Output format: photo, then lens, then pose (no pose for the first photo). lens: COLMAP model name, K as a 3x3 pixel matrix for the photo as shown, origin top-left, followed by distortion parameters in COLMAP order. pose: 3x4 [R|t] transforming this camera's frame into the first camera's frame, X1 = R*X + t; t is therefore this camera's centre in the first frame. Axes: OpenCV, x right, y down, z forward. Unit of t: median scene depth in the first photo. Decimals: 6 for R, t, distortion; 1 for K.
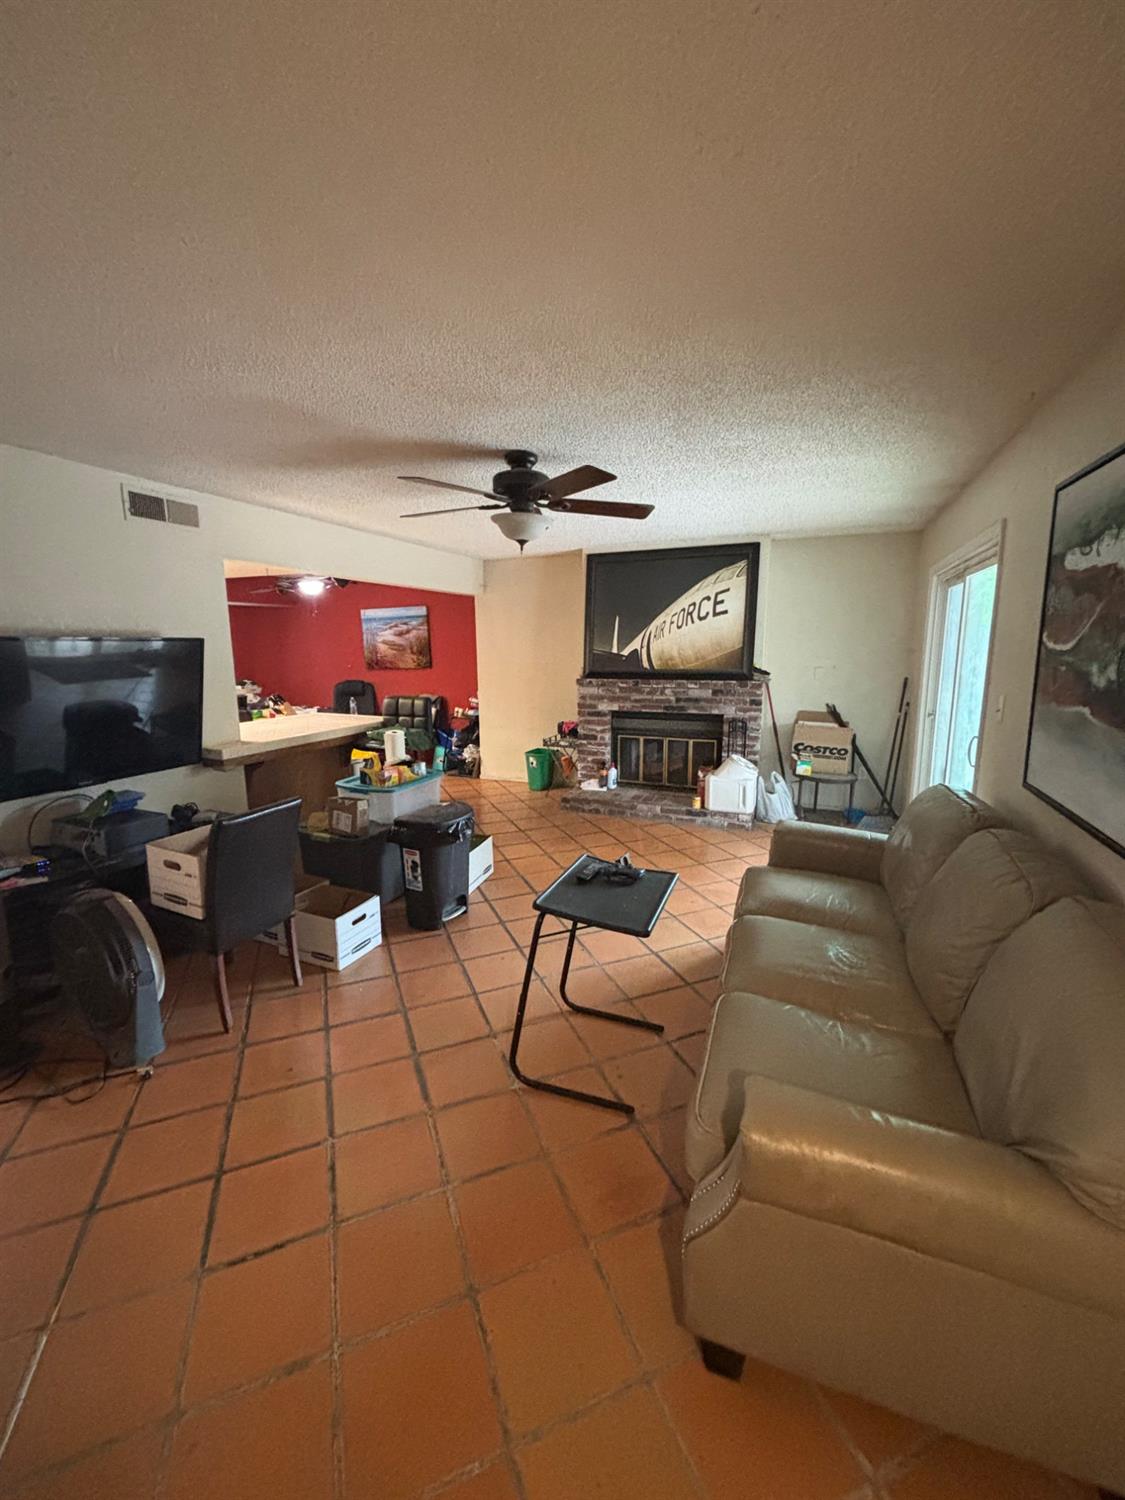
lens RADIAL K [[604.8, 0, 559.5], [0, 604.8, 748.4], [0, 0, 1]] dist [-0.000859, -0.001473]
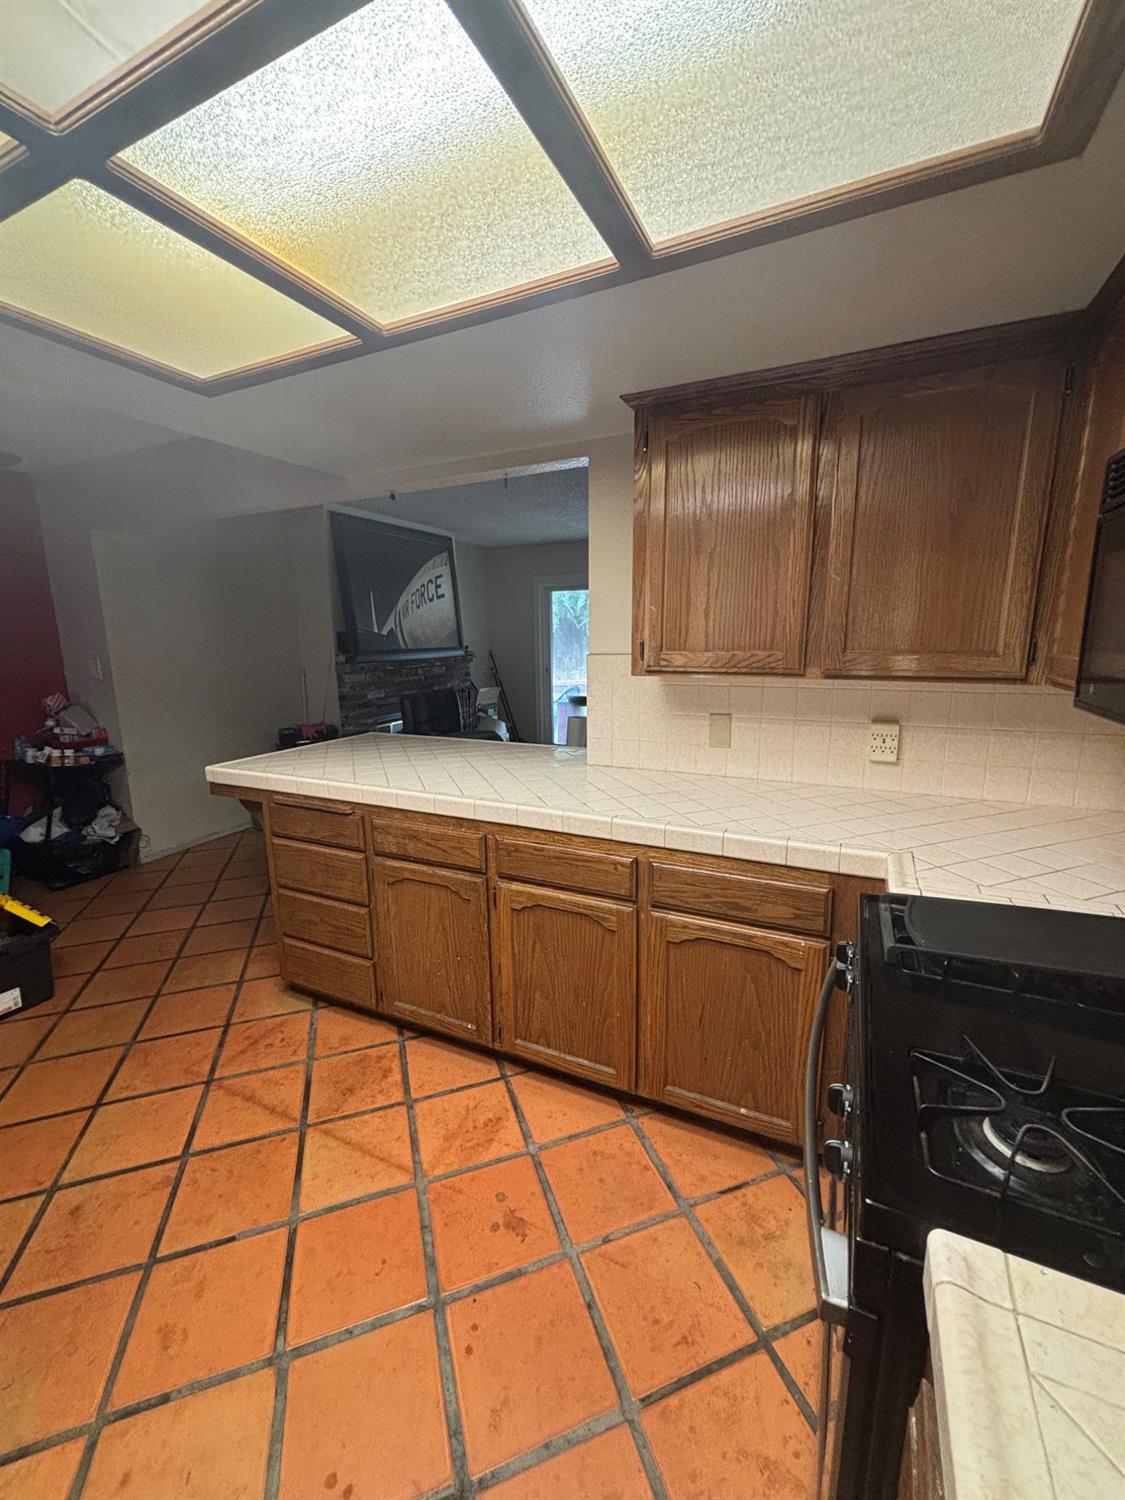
lens RADIAL K [[604.8, 0, 562.1], [0, 604.8, 750.5], [0, 0, 1]] dist [-0.000859, -0.001473]
pose [[0.037807, -0.181797, 0.982609, -0.845225], [0.178501, 0.968726, 0.172360, -0.100018], [-0.983213, 0.168880, 0.069076, 0.739421]]
